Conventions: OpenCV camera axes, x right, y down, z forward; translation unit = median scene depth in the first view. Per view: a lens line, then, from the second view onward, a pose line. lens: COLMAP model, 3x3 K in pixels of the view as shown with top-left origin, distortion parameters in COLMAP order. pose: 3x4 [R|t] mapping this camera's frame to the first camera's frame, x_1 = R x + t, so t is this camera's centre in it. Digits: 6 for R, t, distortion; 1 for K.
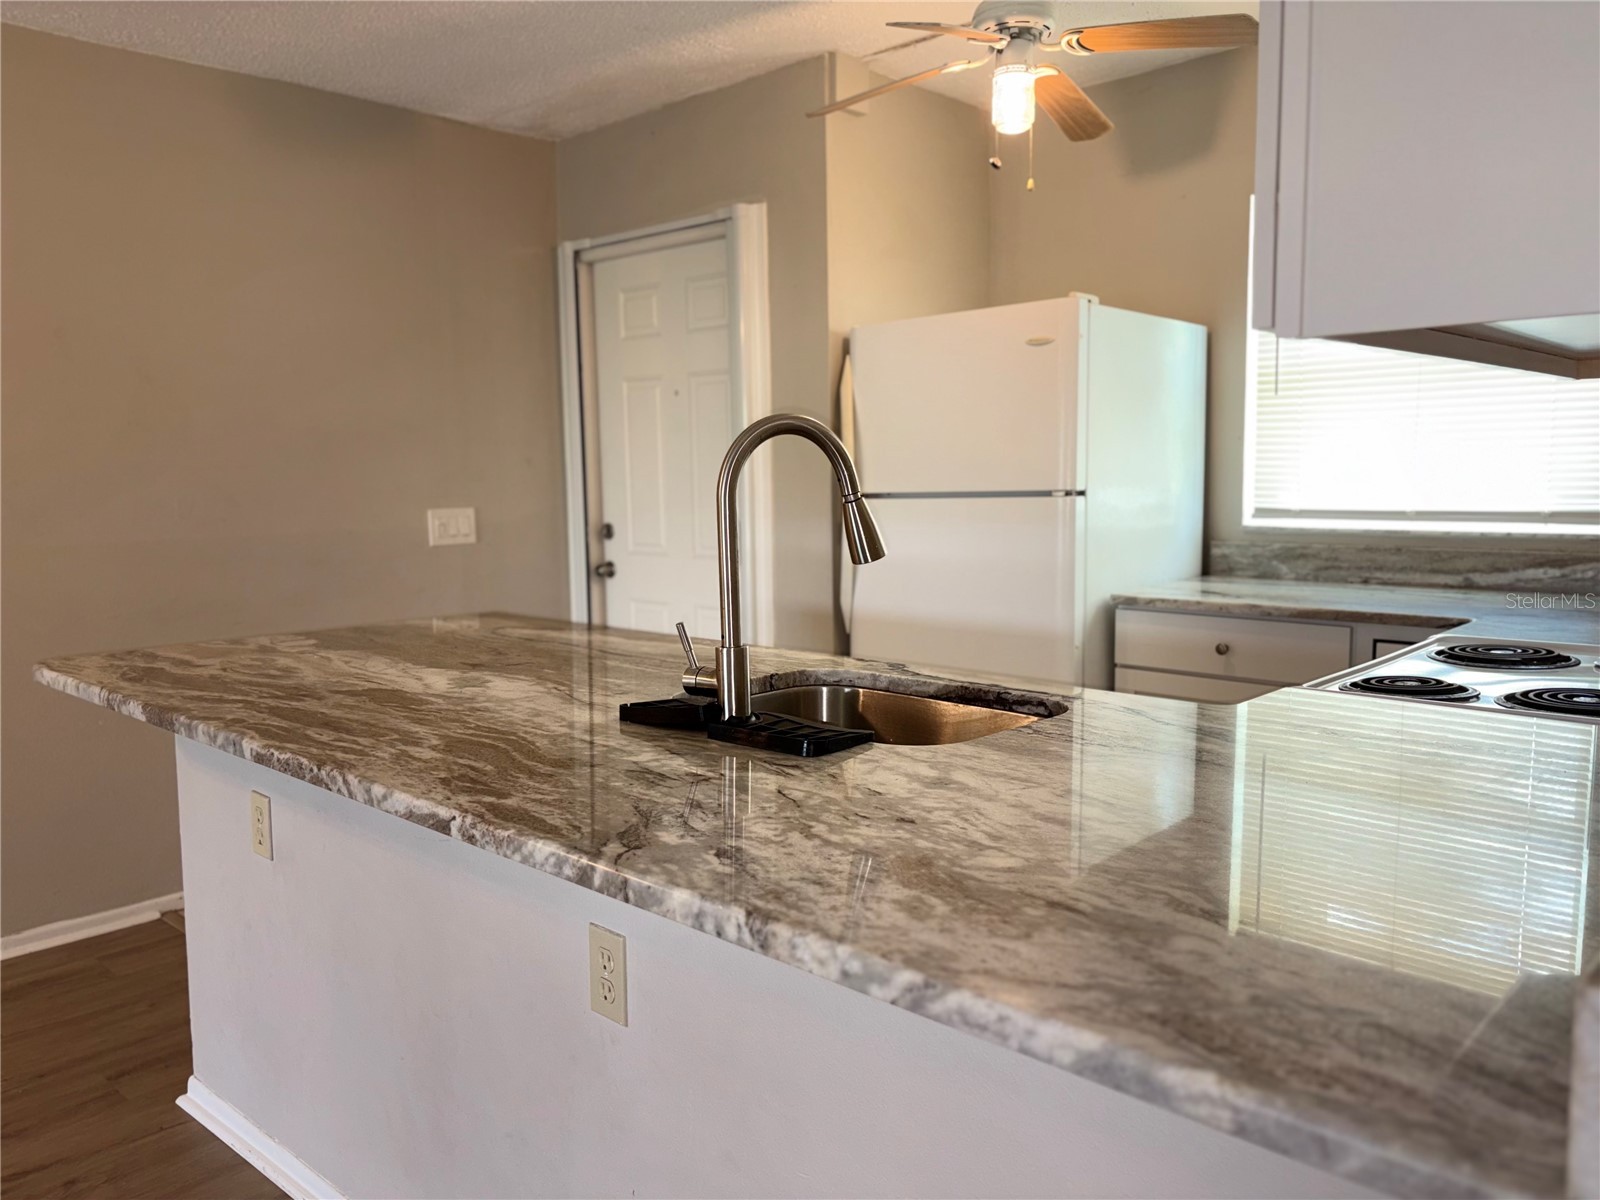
lens RADIAL K [[1225.8, 0, 802.0], [0, 1225.8, 601.8], [0, 0, 1]] dist [0.023097, -0.001728]
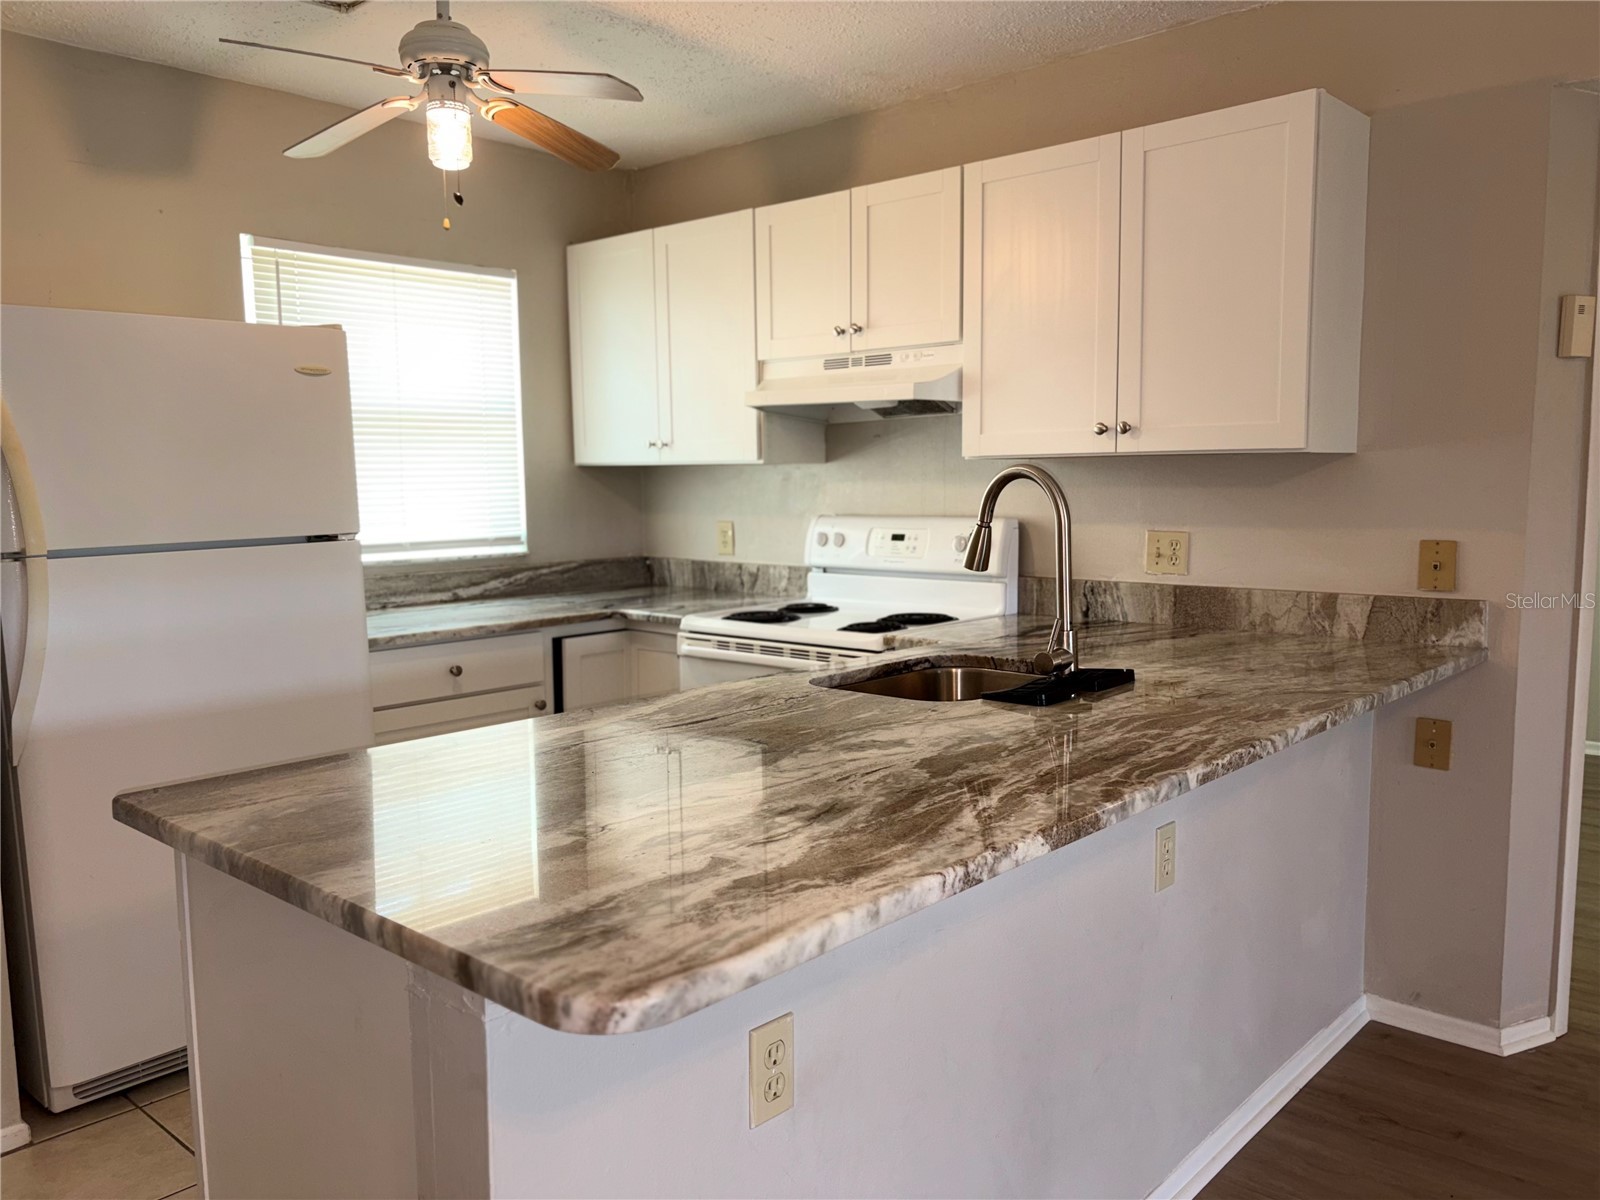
lens RADIAL K [[1213.6, 0, 825.5], [0, 1213.6, 604.8], [0, 0, 1]] dist [0.121444, -0.293048]
pose [[-0.040912, -0.090152, 0.995087, -0.735634], [0.121931, 0.988027, 0.094526, -0.080801], [-0.991695, 0.125199, -0.029430, 0.669685]]
